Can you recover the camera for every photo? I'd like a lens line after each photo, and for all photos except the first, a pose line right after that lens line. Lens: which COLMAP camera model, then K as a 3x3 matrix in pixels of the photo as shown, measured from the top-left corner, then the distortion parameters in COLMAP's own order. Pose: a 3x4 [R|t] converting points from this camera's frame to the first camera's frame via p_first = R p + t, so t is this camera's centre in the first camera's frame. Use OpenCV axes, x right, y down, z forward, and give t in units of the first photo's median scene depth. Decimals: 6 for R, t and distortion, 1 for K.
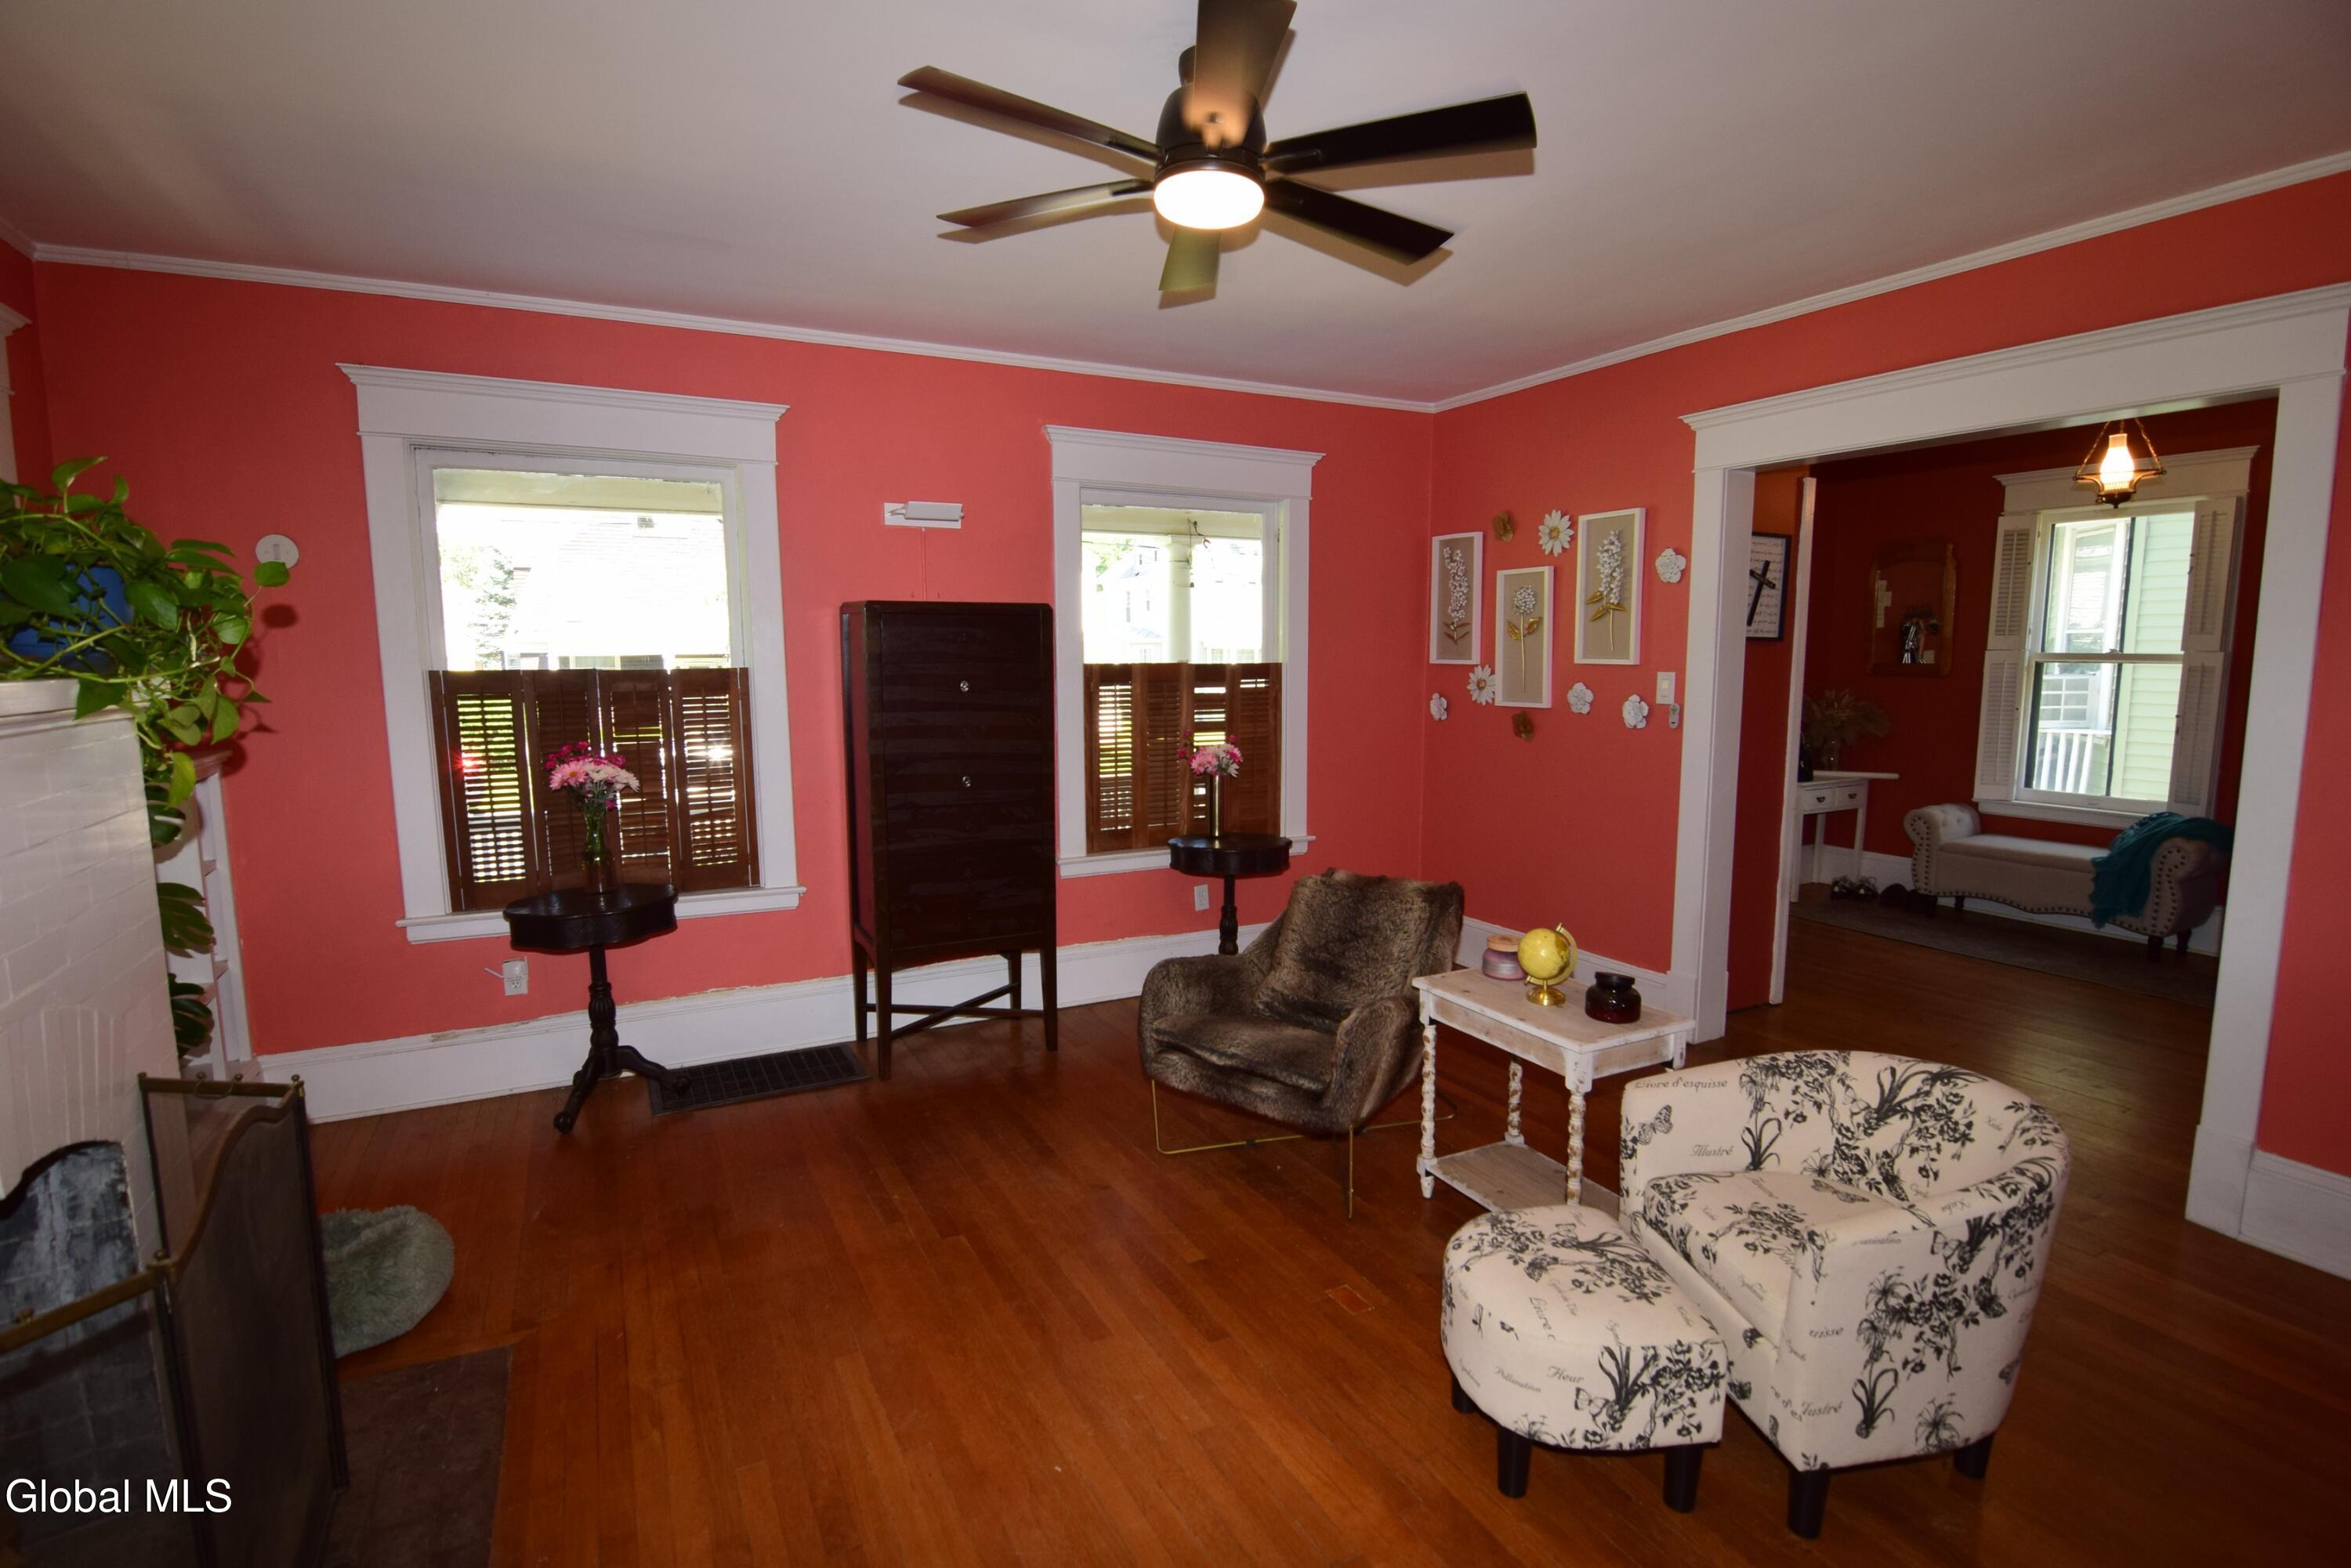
lens RADIAL K [[1136.3, 0, 1173.5], [0, 1136.3, 784.6], [0, 0, 1]] dist [-0.009865, -0.007823]
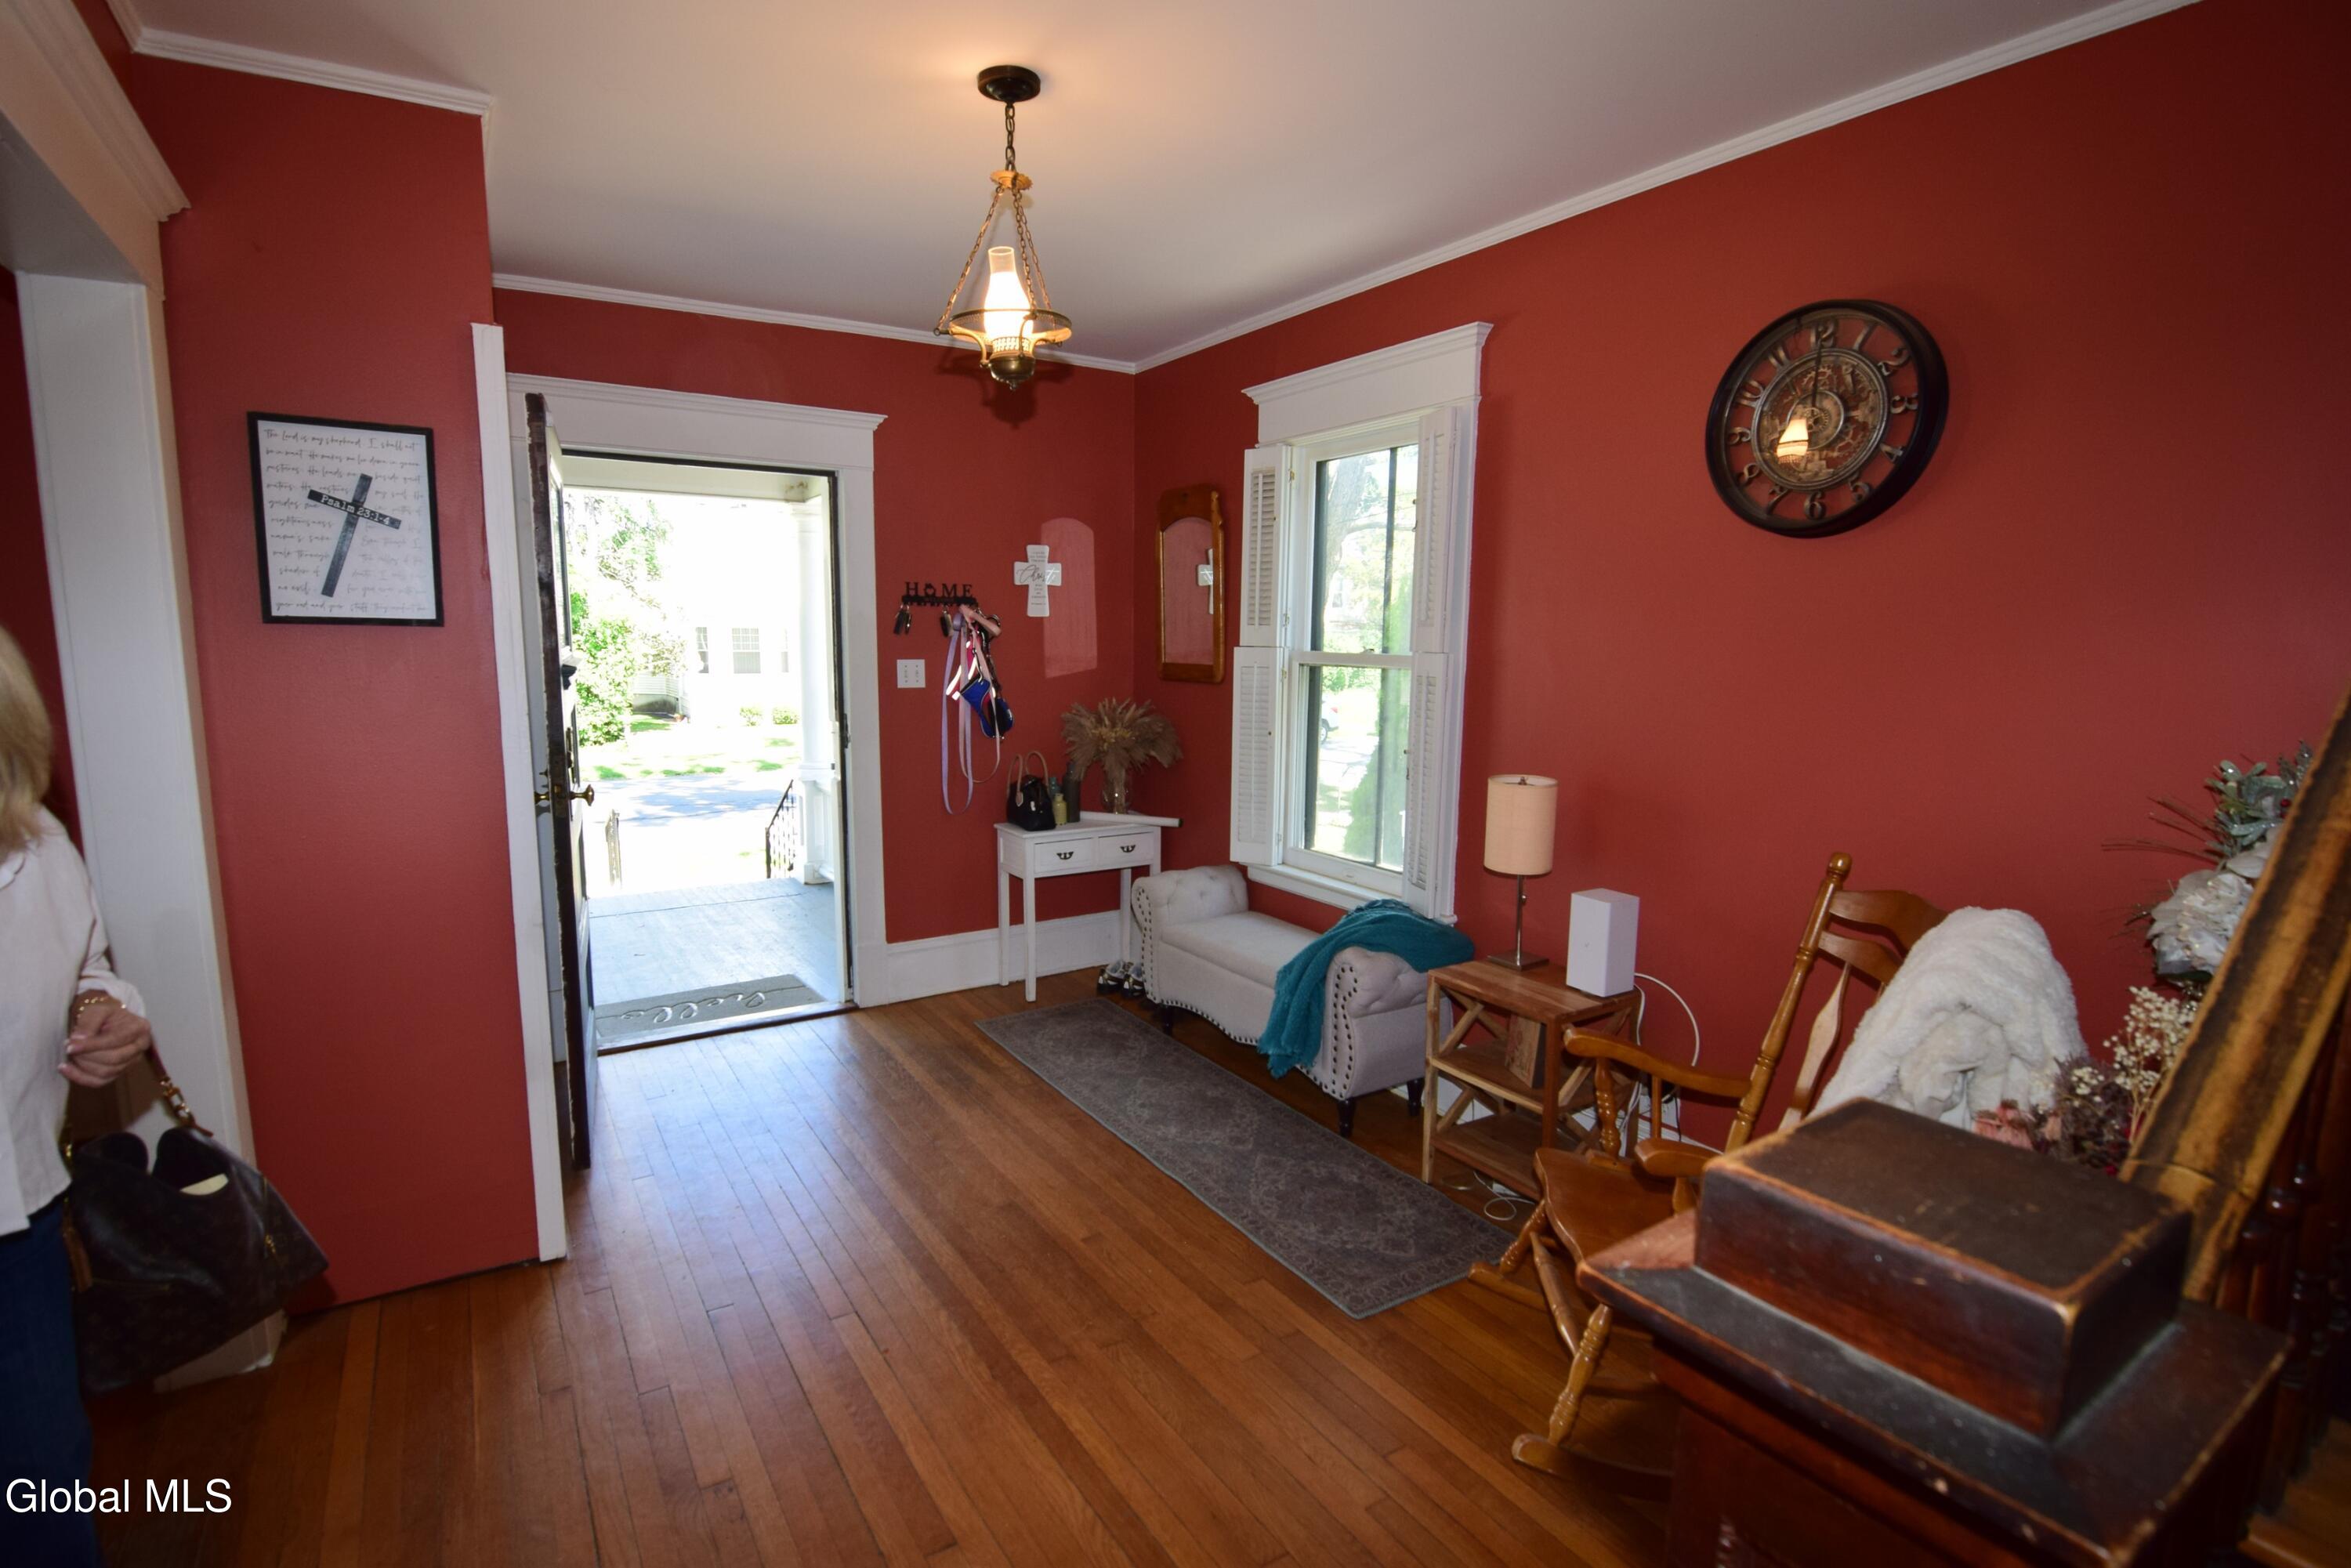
lens RADIAL K [[1117.0, 0, 1179.9], [0, 1117.0, 778.8], [0, 0, 1]] dist [-0.009577, -0.006954]
pose [[0.996579, 0.006203, 0.082417, 0.633195], [-0.007208, 0.999903, 0.011896, -0.046730], [-0.082335, -0.012449, 0.996527, 0.327178]]
